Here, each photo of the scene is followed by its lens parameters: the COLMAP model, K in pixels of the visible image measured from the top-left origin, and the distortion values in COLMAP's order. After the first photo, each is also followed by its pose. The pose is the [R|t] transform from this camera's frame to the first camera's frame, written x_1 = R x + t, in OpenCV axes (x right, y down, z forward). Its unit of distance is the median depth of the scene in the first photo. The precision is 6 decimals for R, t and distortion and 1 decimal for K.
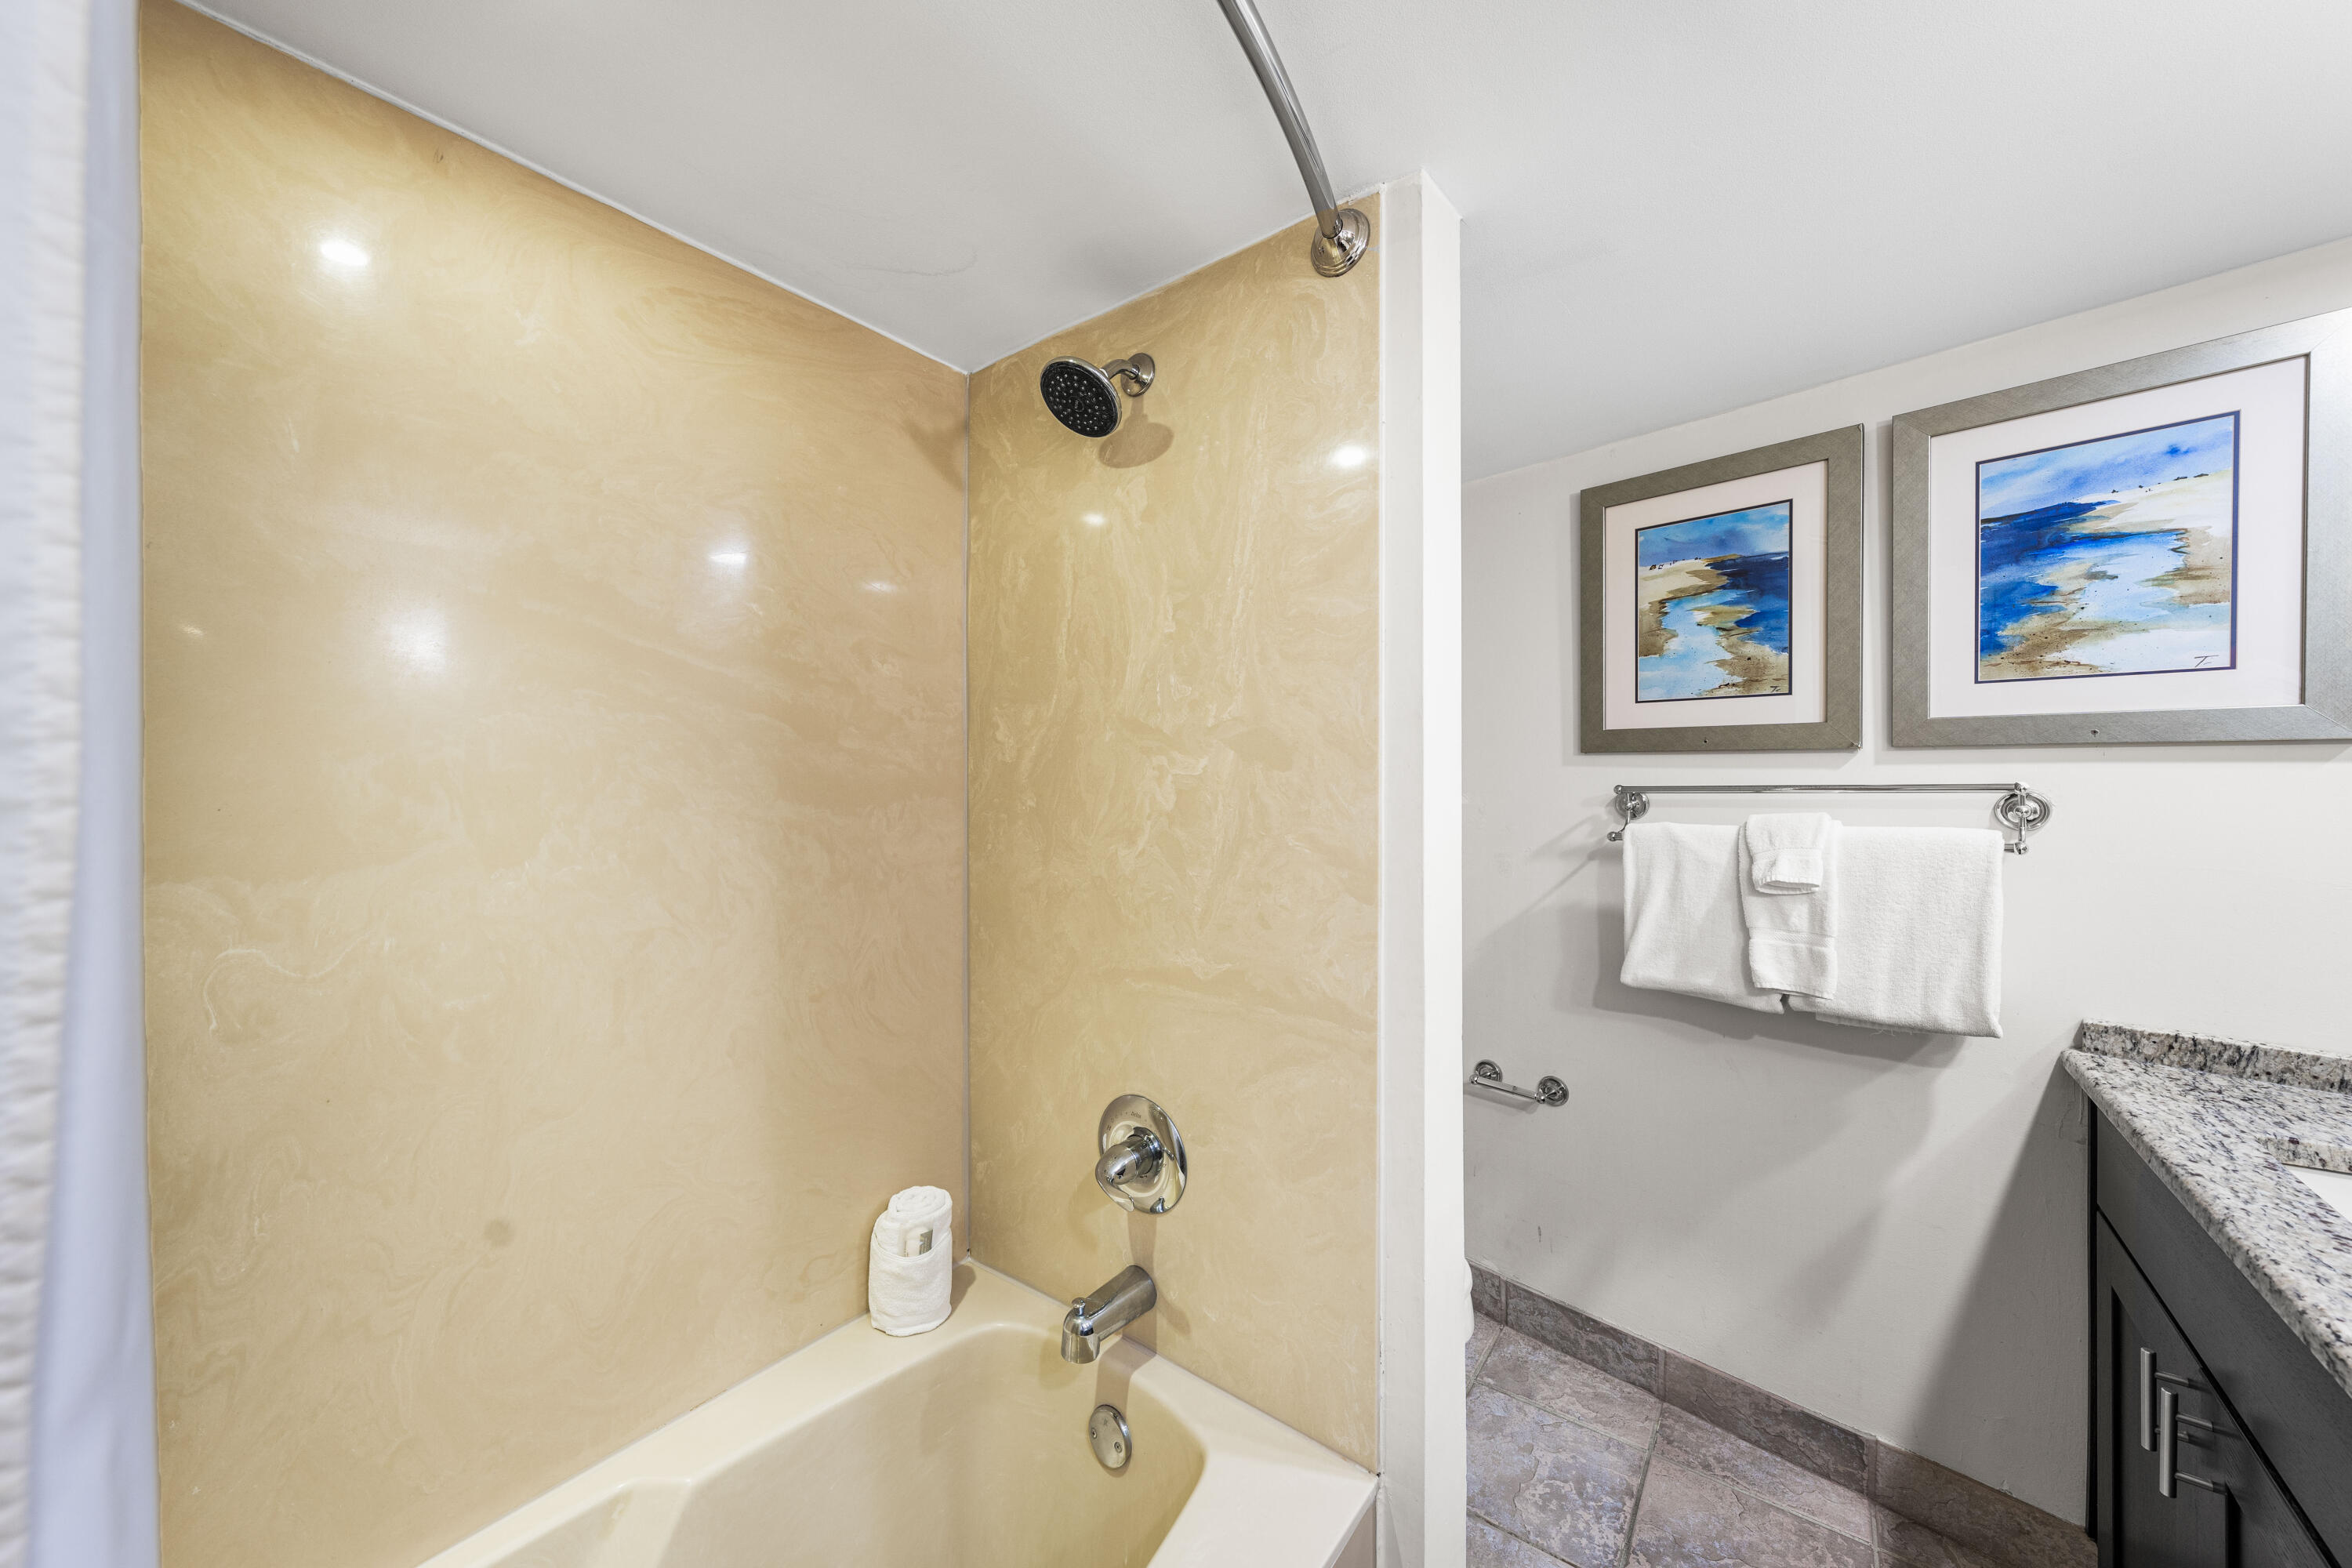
lens RADIAL K [[862.4, 0, 1174.4], [0, 862.4, 778.9], [0, 0, 1]] dist [-0.001281, 0.000933]
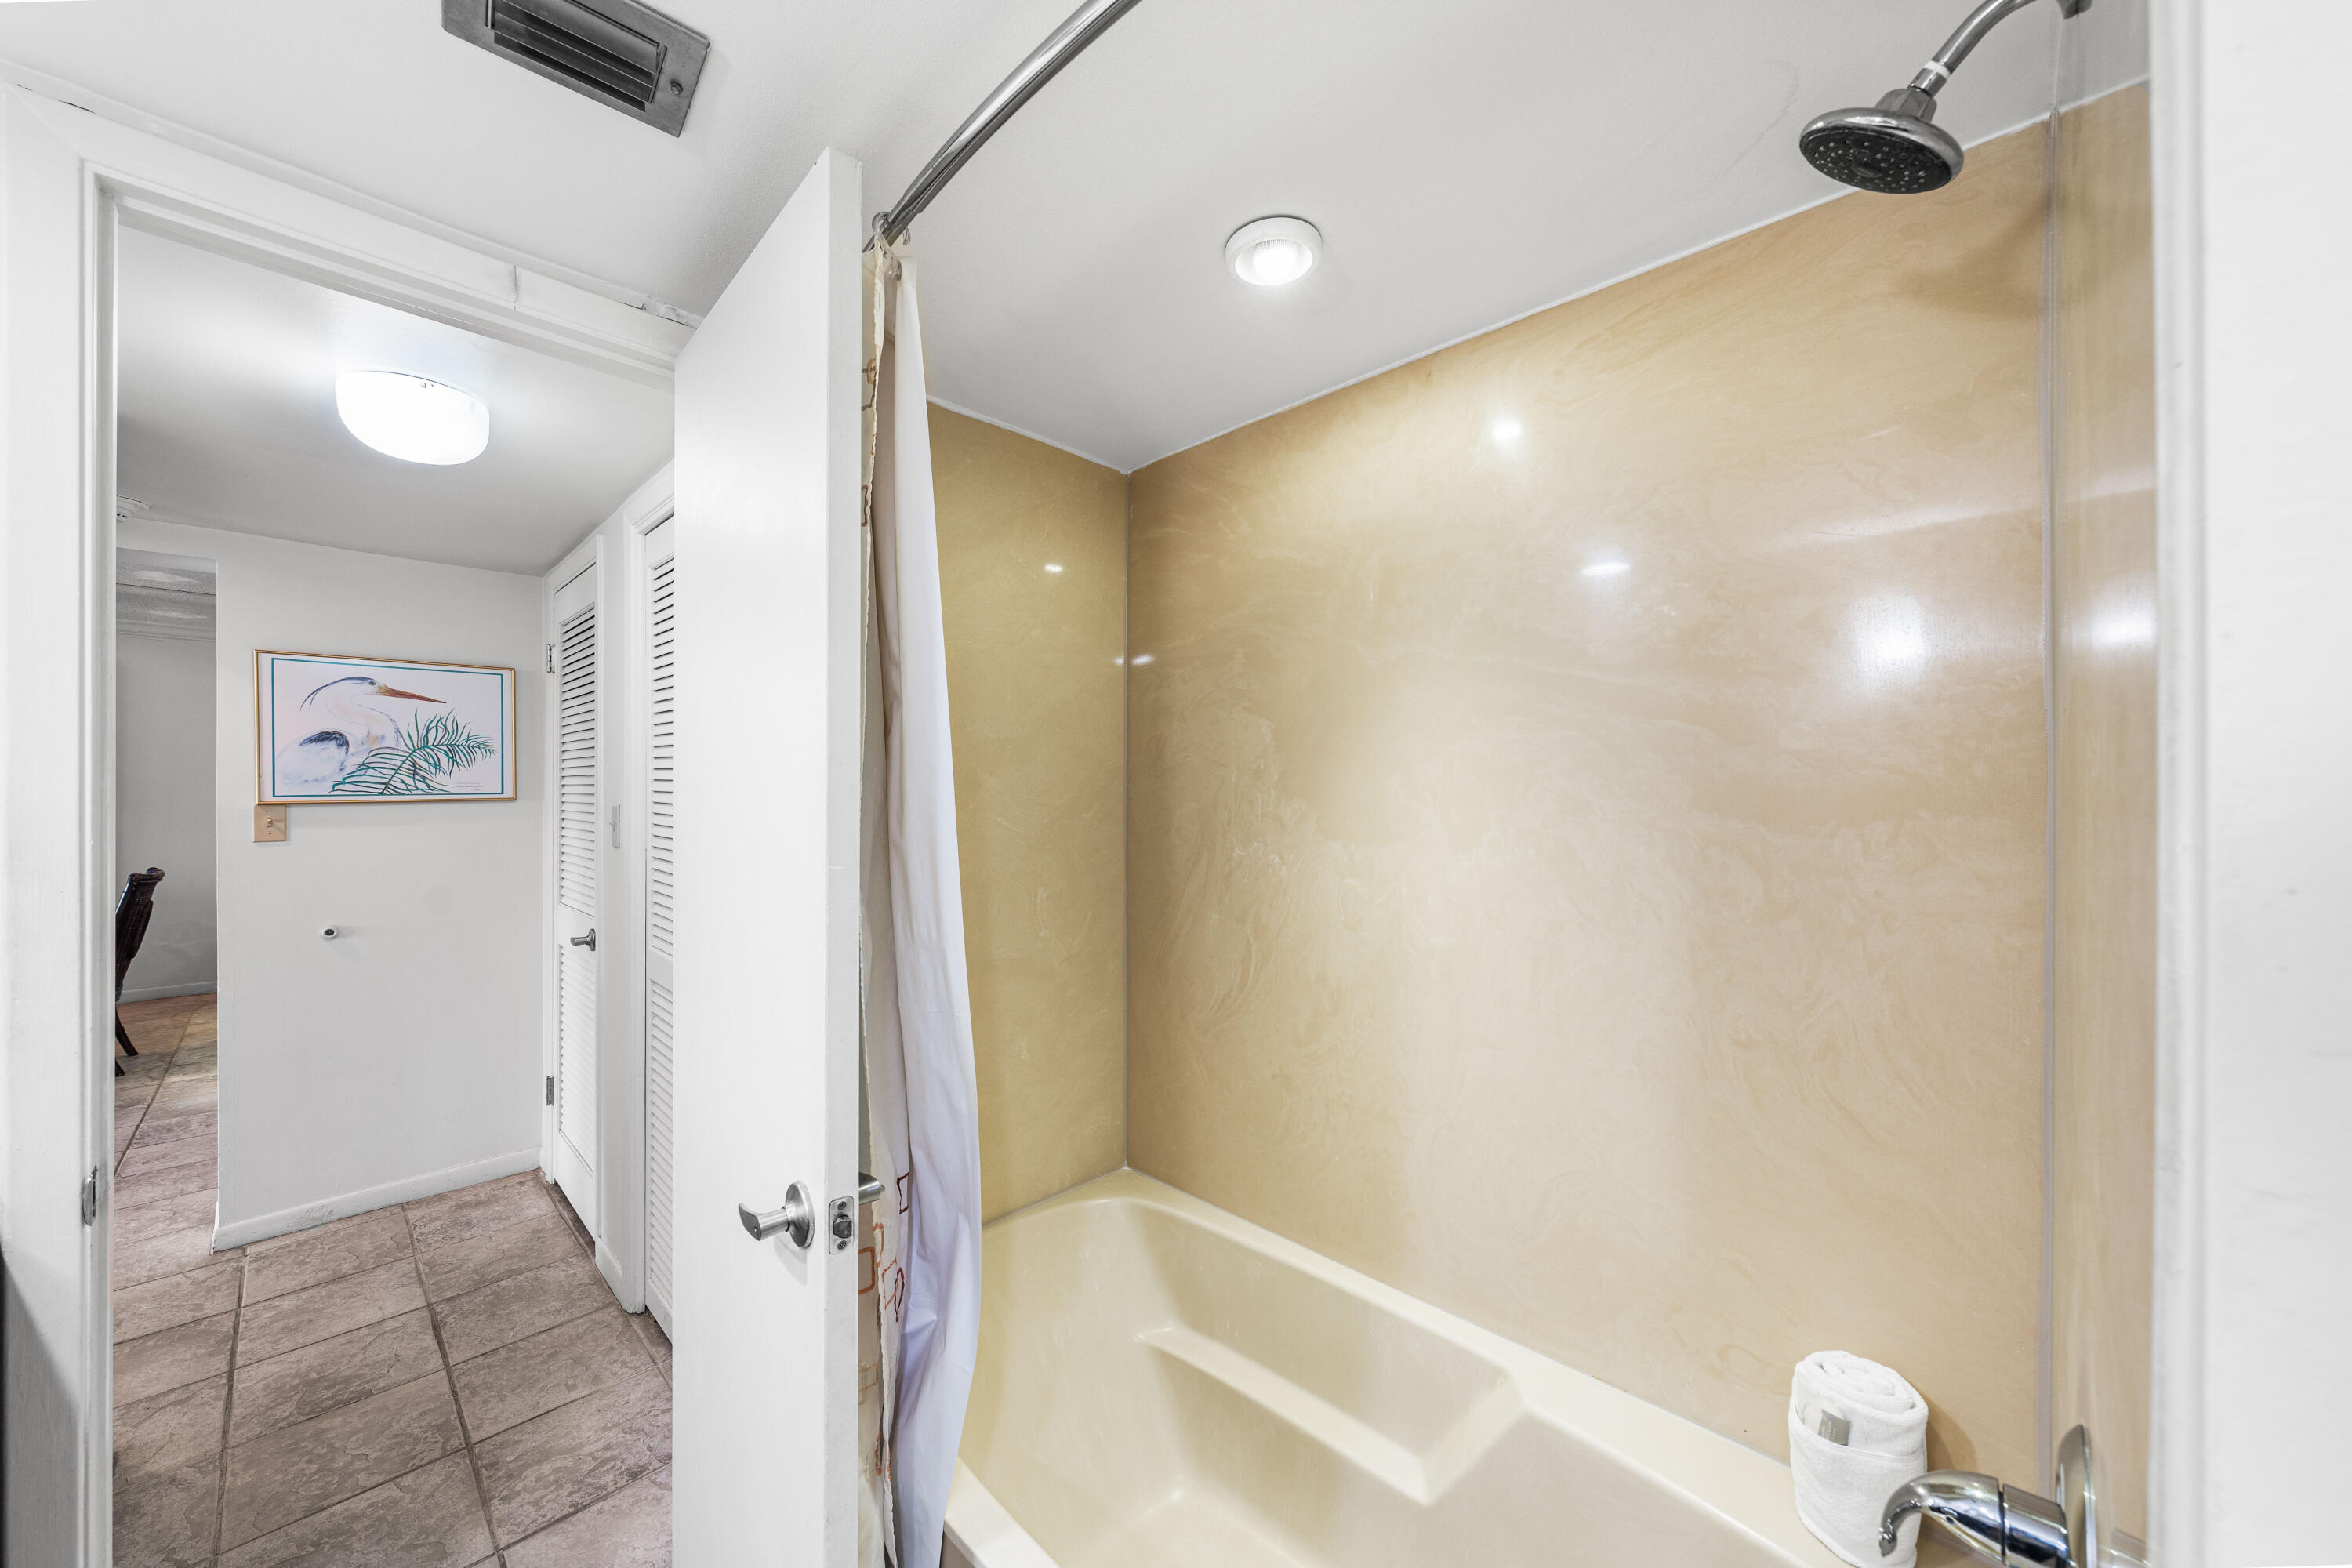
lens RADIAL K [[862.4, 0, 1177.2], [0, 862.4, 787.4], [0, 0, 1]] dist [-0.001281, 0.000933]
pose [[-0.133172, -0.002093, -0.991091, 0.834489], [-0.001964, 0.999996, -0.001848, 0.003122], [0.991091, 0.001701, -0.133175, 0.914972]]
